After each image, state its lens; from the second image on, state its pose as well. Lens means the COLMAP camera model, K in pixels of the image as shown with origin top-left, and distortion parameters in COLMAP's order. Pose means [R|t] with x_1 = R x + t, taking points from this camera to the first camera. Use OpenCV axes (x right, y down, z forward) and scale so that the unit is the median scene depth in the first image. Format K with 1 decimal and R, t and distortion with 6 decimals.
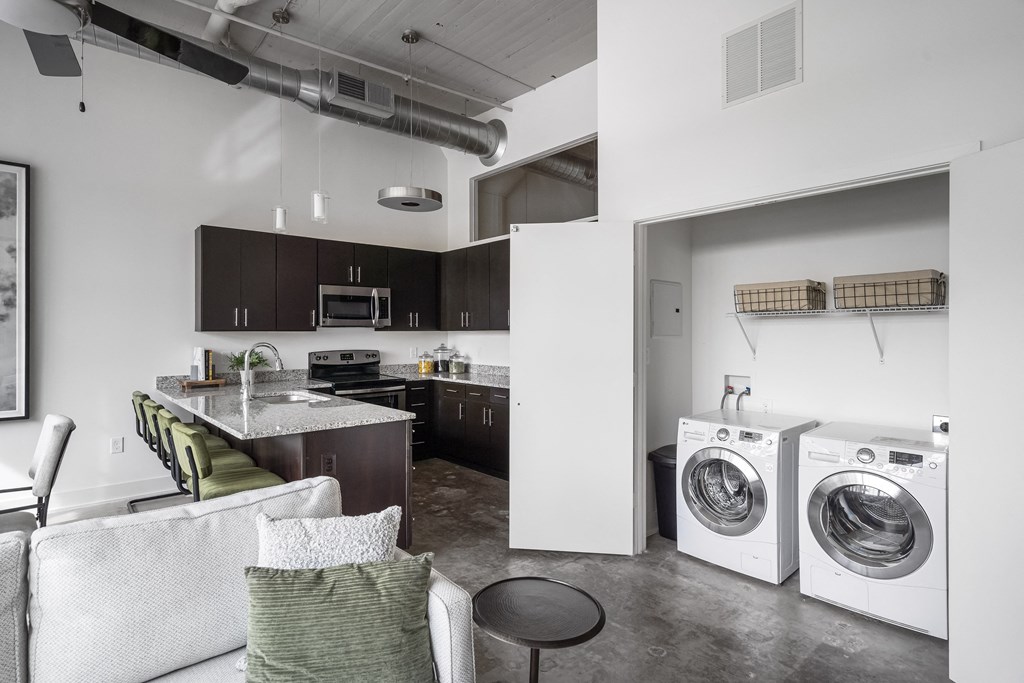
lens RADIAL K [[521.3, 0, 512.0], [0, 521.3, 341.5], [0, 0, 1]] dist [-0.000548, 0.000206]
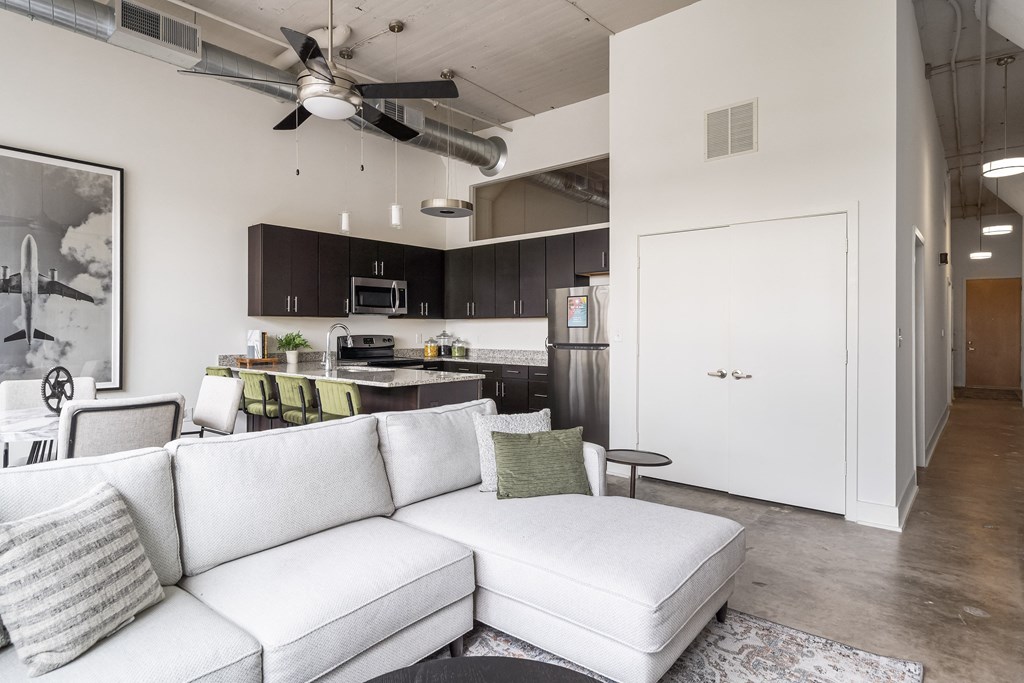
lens RADIAL K [[555.2, 0, 509.7], [0, 555.2, 345.2], [0, 0, 1]] dist [-0.002360, 0.000436]
pose [[0.989781, -0.000004, 0.142596, -0.187365], [-0.001245, 0.999962, 0.008673, 0.028551], [-0.142590, -0.008762, 0.989743, -0.244244]]
